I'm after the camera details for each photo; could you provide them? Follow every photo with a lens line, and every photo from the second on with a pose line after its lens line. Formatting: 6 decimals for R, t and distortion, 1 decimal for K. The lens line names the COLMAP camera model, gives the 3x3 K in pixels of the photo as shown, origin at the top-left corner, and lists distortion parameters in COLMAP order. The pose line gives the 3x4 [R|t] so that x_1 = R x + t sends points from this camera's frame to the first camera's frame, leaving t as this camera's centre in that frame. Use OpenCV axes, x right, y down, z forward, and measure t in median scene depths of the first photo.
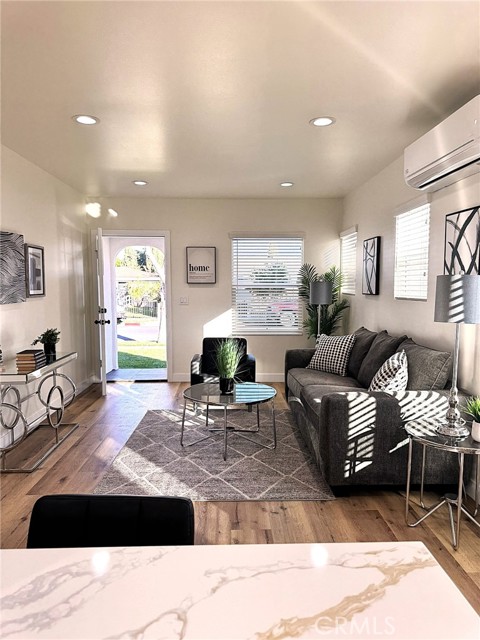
lens RADIAL K [[453.2, 0, 239.8], [0, 453.2, 322.2], [0, 0, 1]] dist [0.054861, -0.058220]
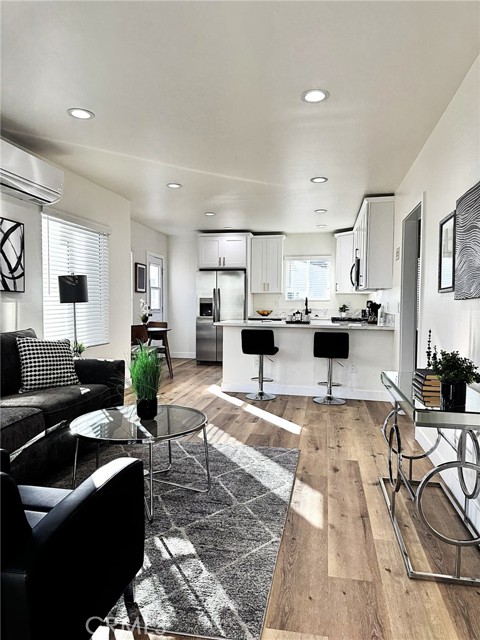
lens RADIAL K [[453.2, 0, 240.8], [0, 453.2, 324.5], [0, 0, 1]] dist [0.054861, -0.058220]
pose [[-0.977779, -0.015528, 0.209061, -0.370257], [0.013696, 0.990391, 0.137616, -0.105661], [-0.209189, 0.137421, -0.968171, 1.883321]]
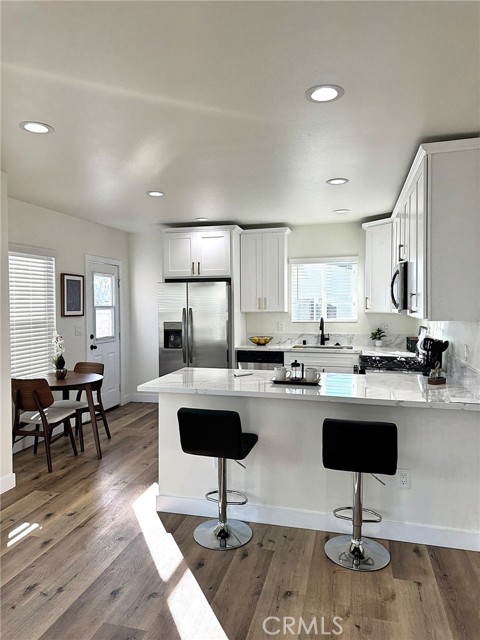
lens RADIAL K [[453.2, 0, 236.9], [0, 453.2, 317.4], [0, 0, 1]] dist [0.054861, -0.058220]
pose [[-0.961047, -0.000290, 0.276385, -0.366315], [0.034147, 0.992214, 0.119775, -0.115405], [-0.274268, 0.124547, -0.953554, 1.384393]]
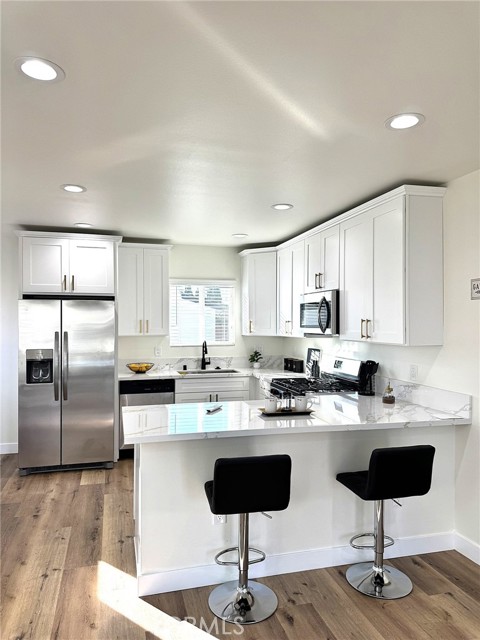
lens RADIAL K [[453.2, 0, 241.4], [0, 453.2, 324.4], [0, 0, 1]] dist [0.054861, -0.058220]
pose [[-0.967971, -0.000297, -0.251061, -0.088022], [-0.025030, 0.995131, 0.095328, -0.118524], [0.249810, 0.098559, -0.963266, 1.322567]]
